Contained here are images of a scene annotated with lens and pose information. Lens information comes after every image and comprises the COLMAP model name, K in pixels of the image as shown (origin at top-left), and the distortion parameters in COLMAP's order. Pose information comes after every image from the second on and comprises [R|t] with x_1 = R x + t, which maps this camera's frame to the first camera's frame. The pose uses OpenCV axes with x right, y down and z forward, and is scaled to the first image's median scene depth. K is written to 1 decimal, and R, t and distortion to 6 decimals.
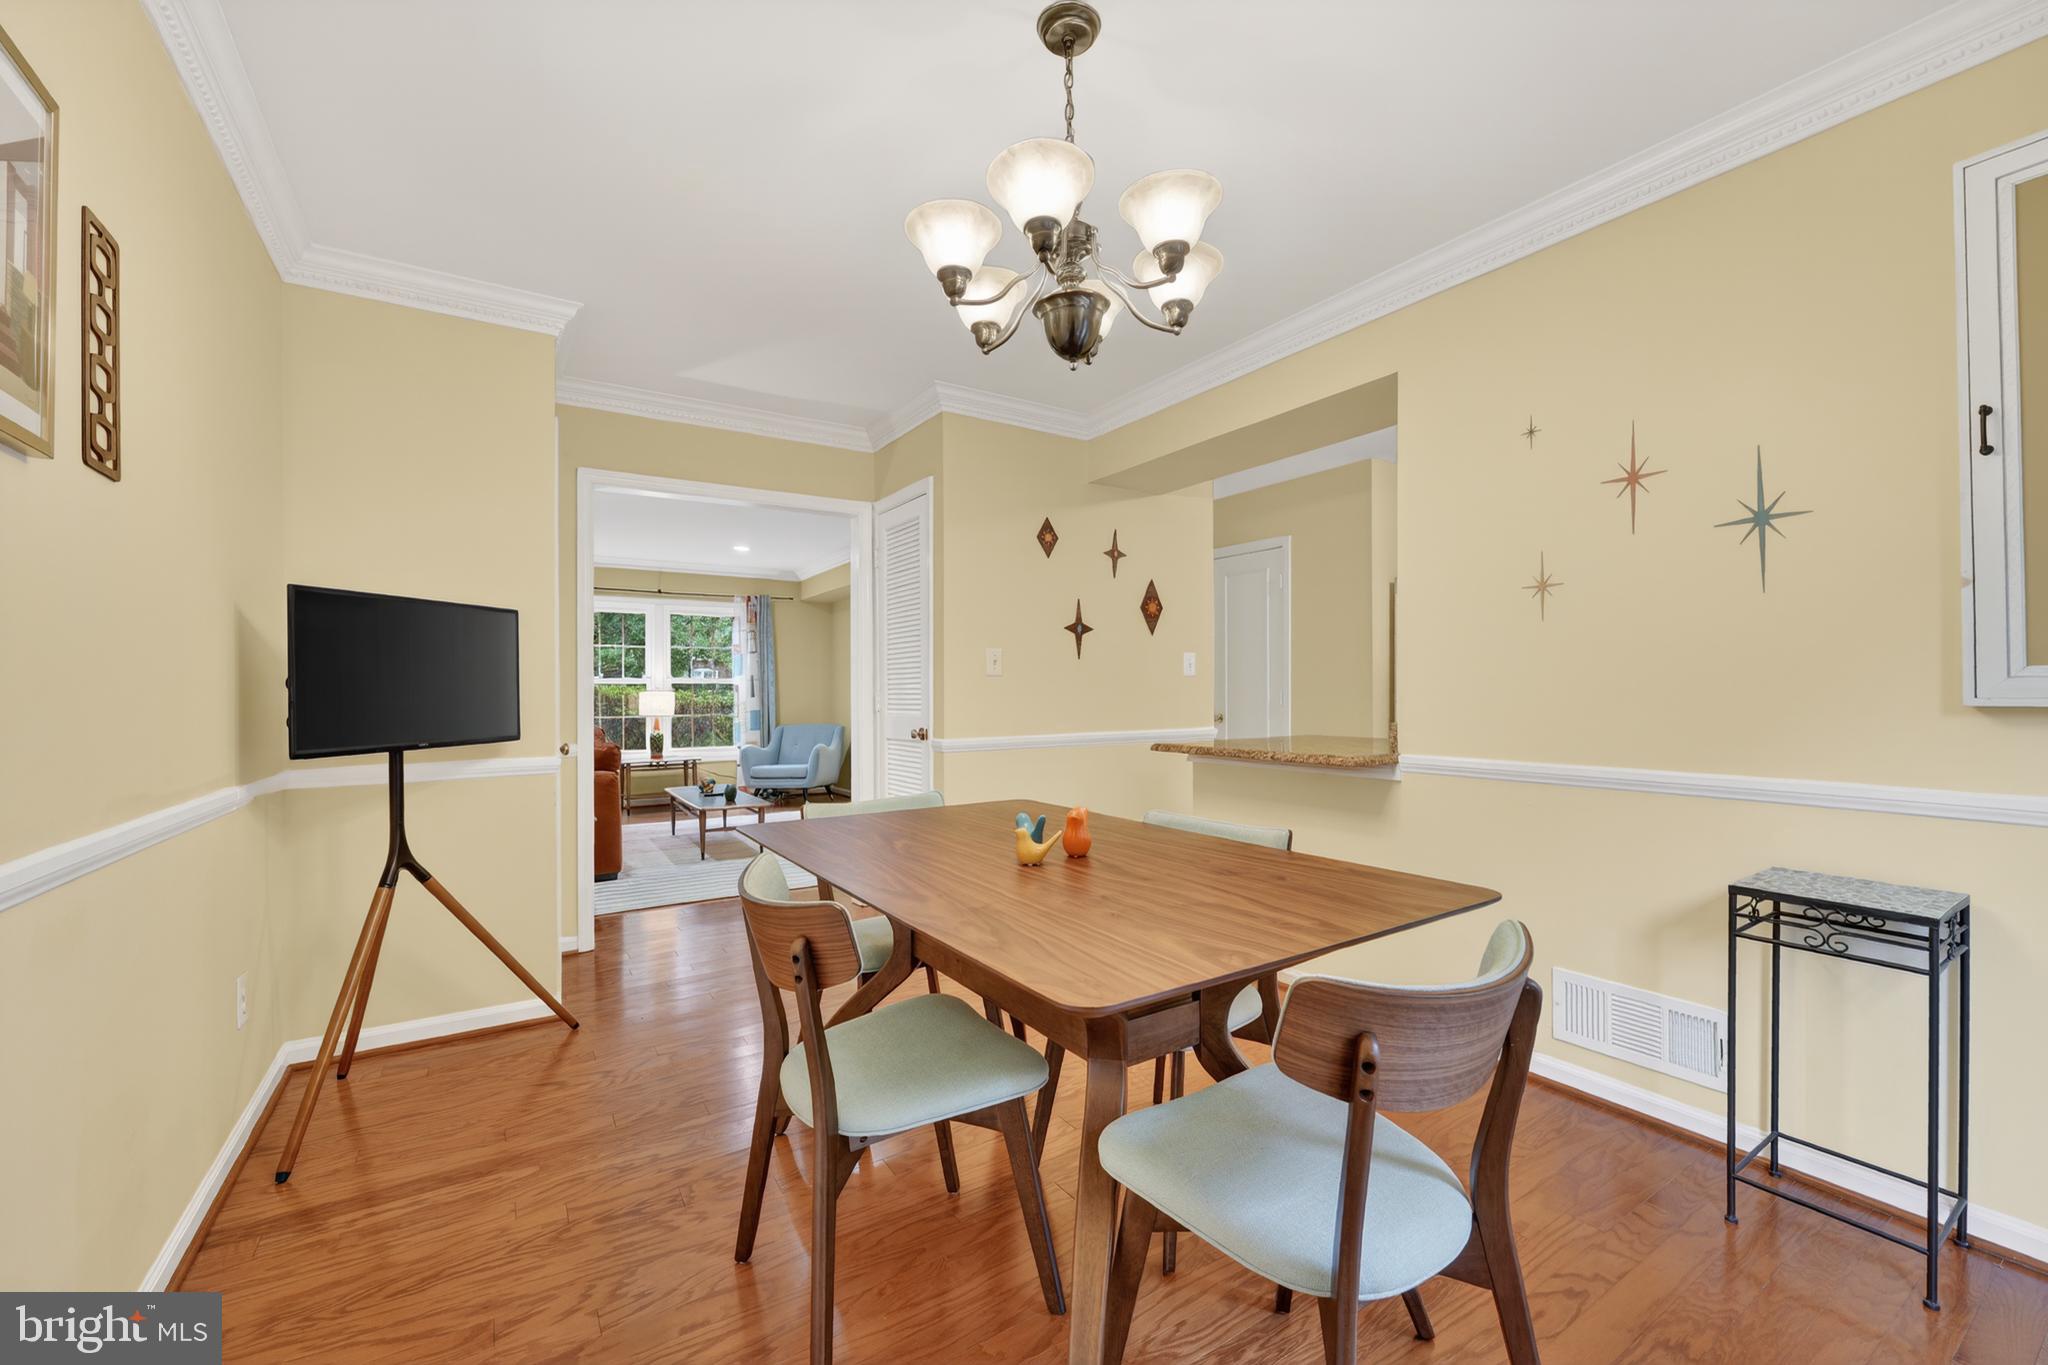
lens RADIAL K [[827.5, 0, 1031.0], [0, 827.5, 685.1], [0, 0, 1]] dist [-0.000937, 0.000611]
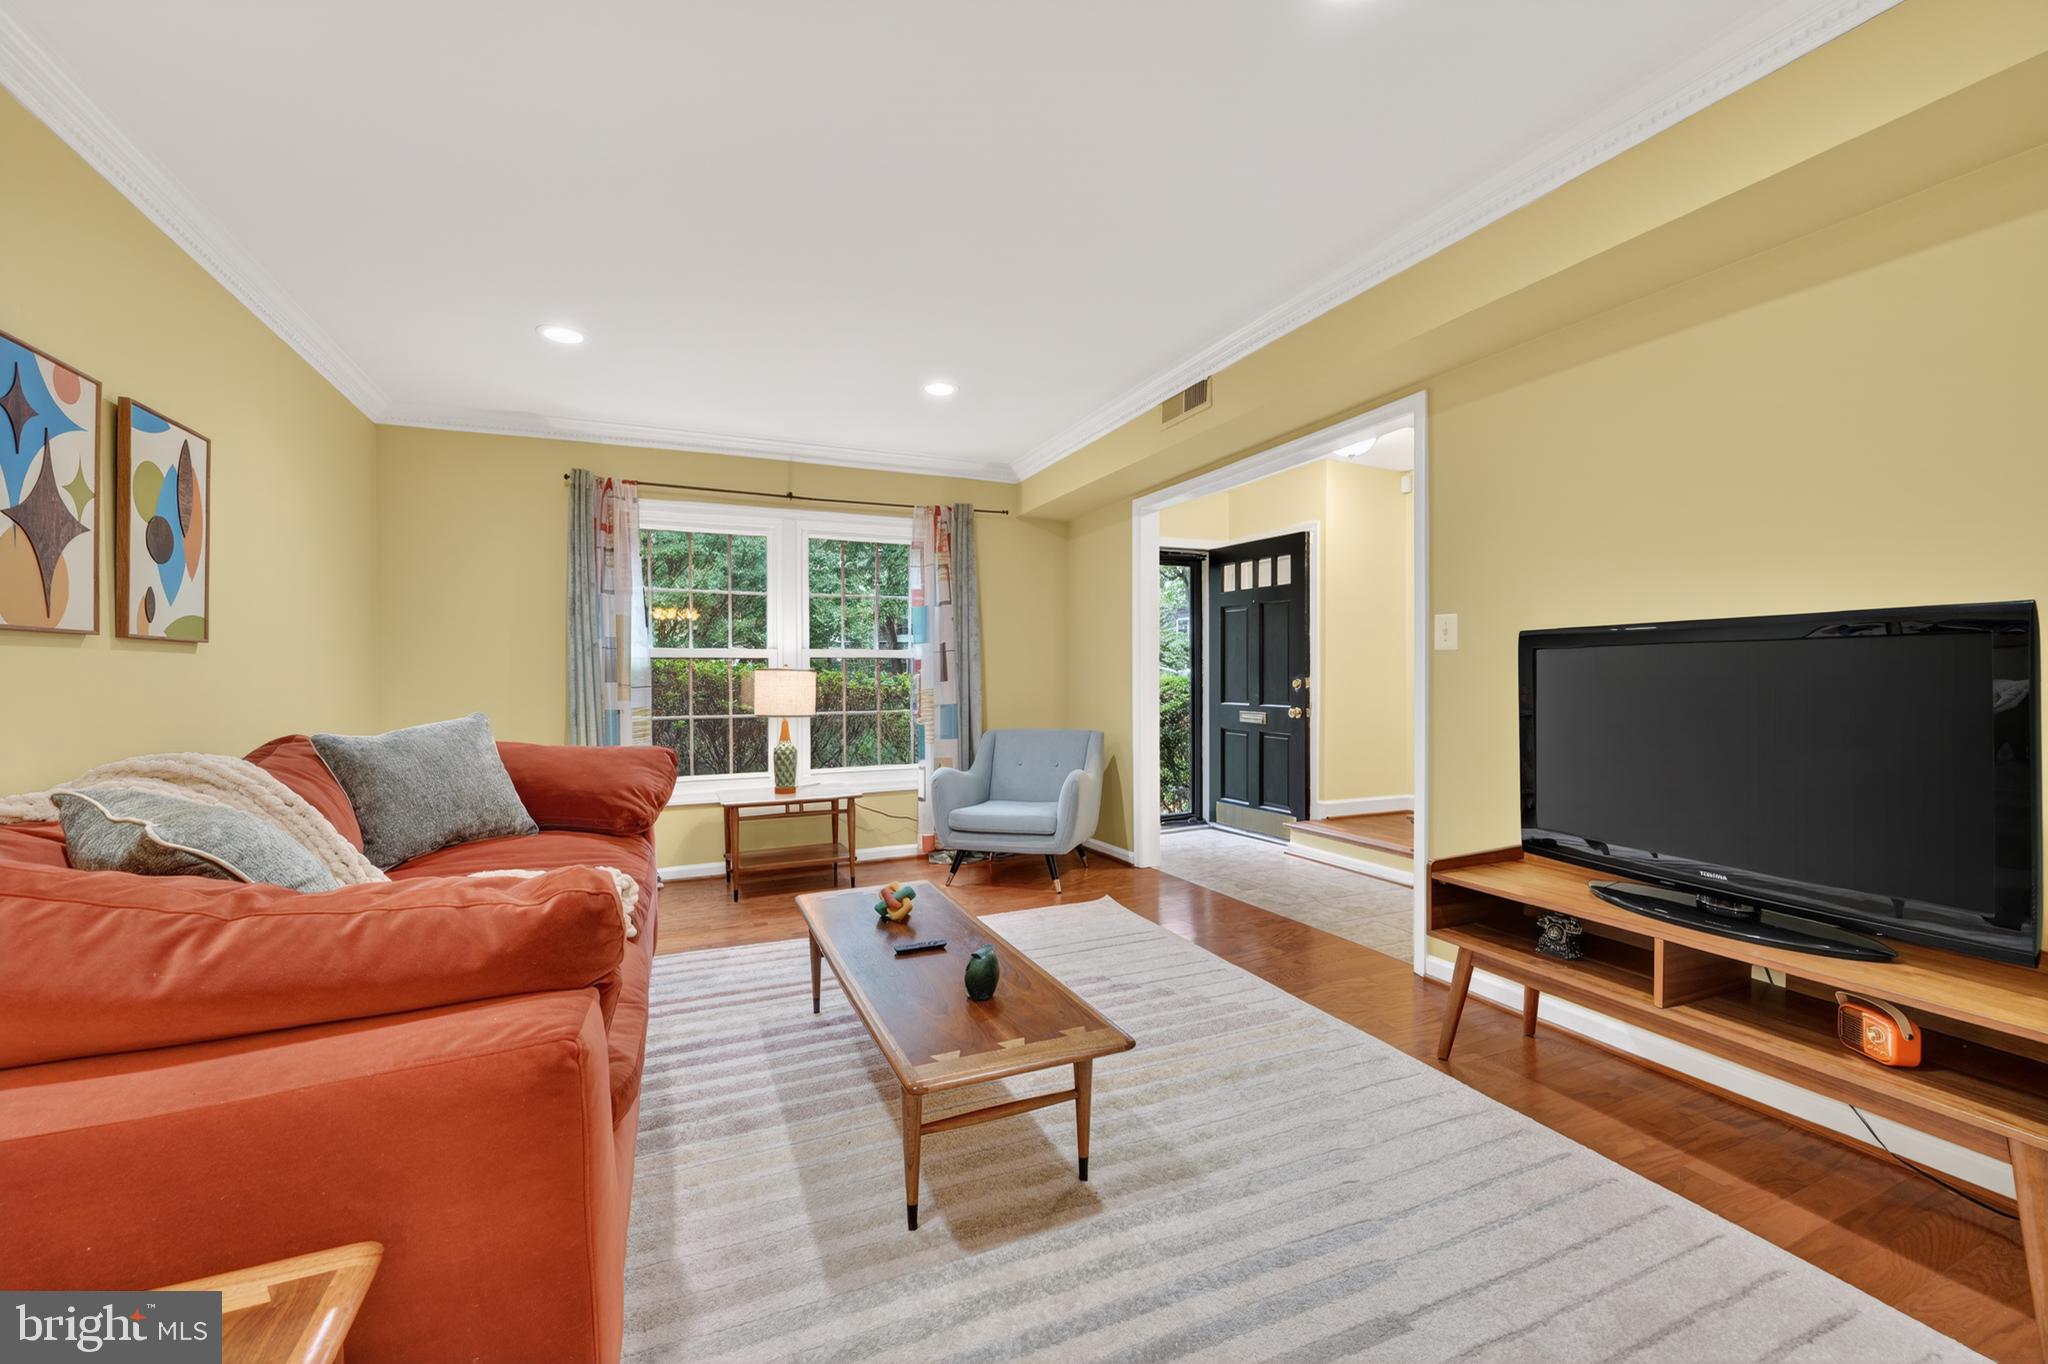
lens RADIAL K [[827.5, 0, 1019.3], [0, 827.5, 678.7], [0, 0, 1]] dist [-0.000937, 0.000611]
pose [[0.986871, 0.004451, -0.161449, -0.194963], [-0.001133, 0.999786, 0.020637, 0.000590], [0.161506, -0.020183, 0.986665, 0.448785]]
